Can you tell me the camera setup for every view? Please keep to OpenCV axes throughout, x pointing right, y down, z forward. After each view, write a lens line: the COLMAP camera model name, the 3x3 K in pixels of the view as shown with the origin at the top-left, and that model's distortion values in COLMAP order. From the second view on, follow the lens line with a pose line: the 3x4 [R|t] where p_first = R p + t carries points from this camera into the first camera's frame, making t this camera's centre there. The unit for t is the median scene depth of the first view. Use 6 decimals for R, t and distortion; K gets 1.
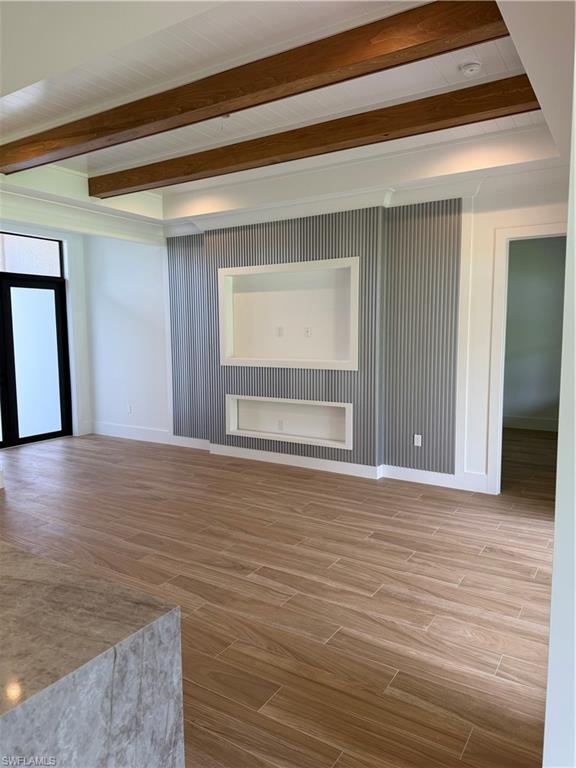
lens RADIAL K [[538.1, 0, 290.7], [0, 538.1, 385.1], [0, 0, 1]] dist [0.004660, -0.004855]
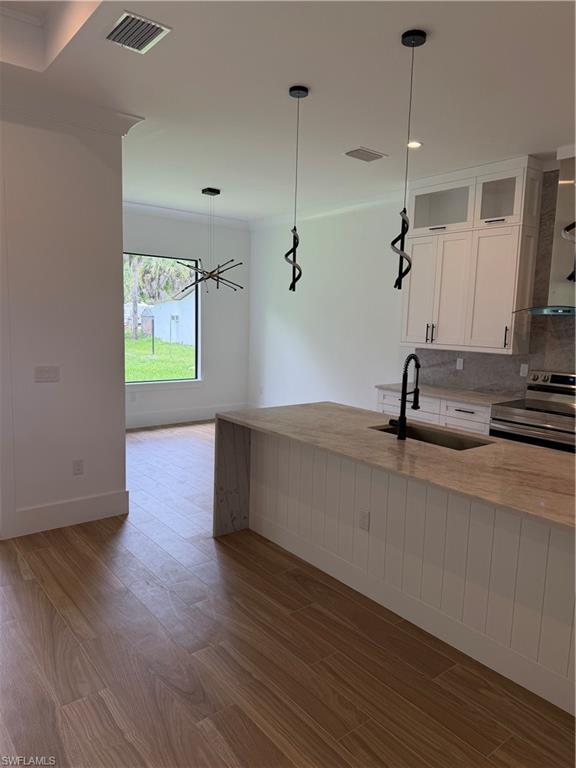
lens RADIAL K [[534.0, 0, 274.6], [0, 534.0, 382.7], [0, 0, 1]] dist [0.053002, -0.001411]
pose [[-0.940236, -0.053316, 0.336323, -0.603873], [0.025943, 0.973581, 0.226865, -0.154351], [-0.339533, 0.222031, -0.914013, 1.392771]]
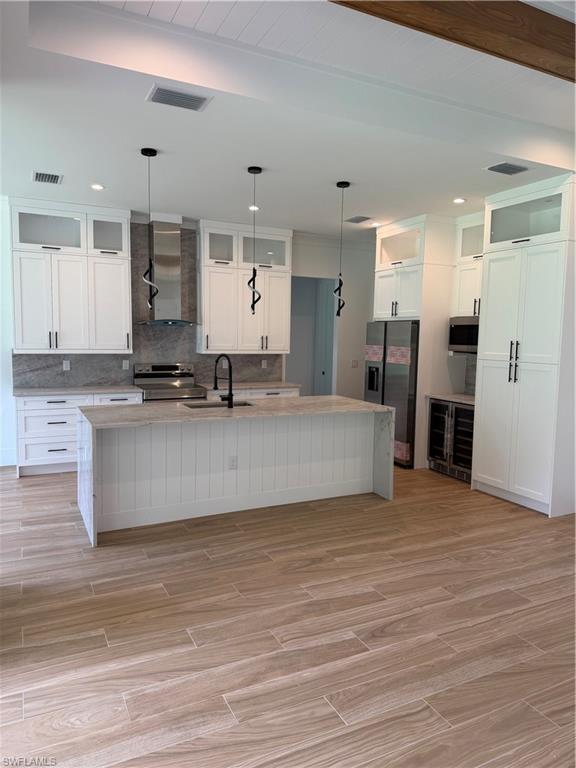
lens RADIAL K [[538.1, 0, 290.7], [0, 538.1, 385.1], [0, 0, 1]] dist [0.004660, -0.004855]
pose [[-0.514047, 0.084315, -0.853608, 0.674556], [-0.105394, 0.981408, 0.160407, -0.146896], [0.851263, 0.172422, -0.495603, 1.331528]]
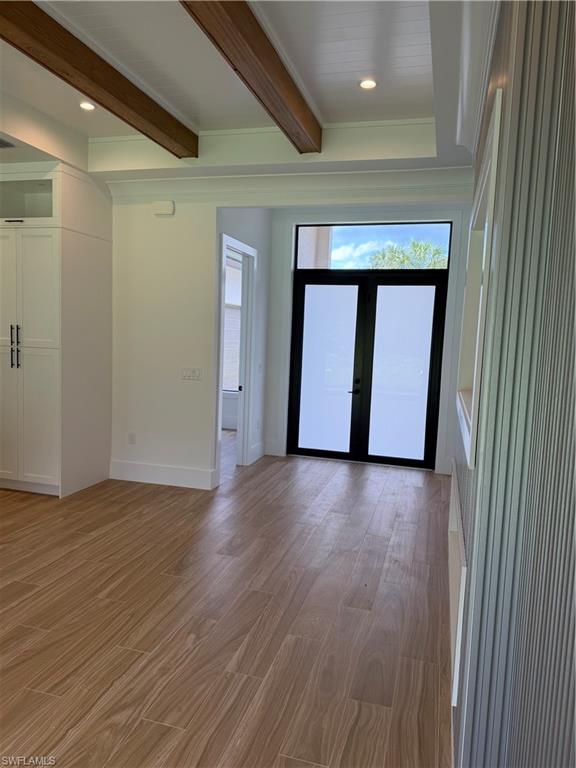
lens RADIAL K [[538.1, 0, 290.7], [0, 538.1, 385.1], [0, 0, 1]] dist [0.004660, -0.004855]
pose [[0.274743, 0.116523, -0.954431, 0.666723], [-0.143787, 0.986447, 0.079041, -0.153522], [0.950706, 0.115518, 0.287774, 1.394863]]
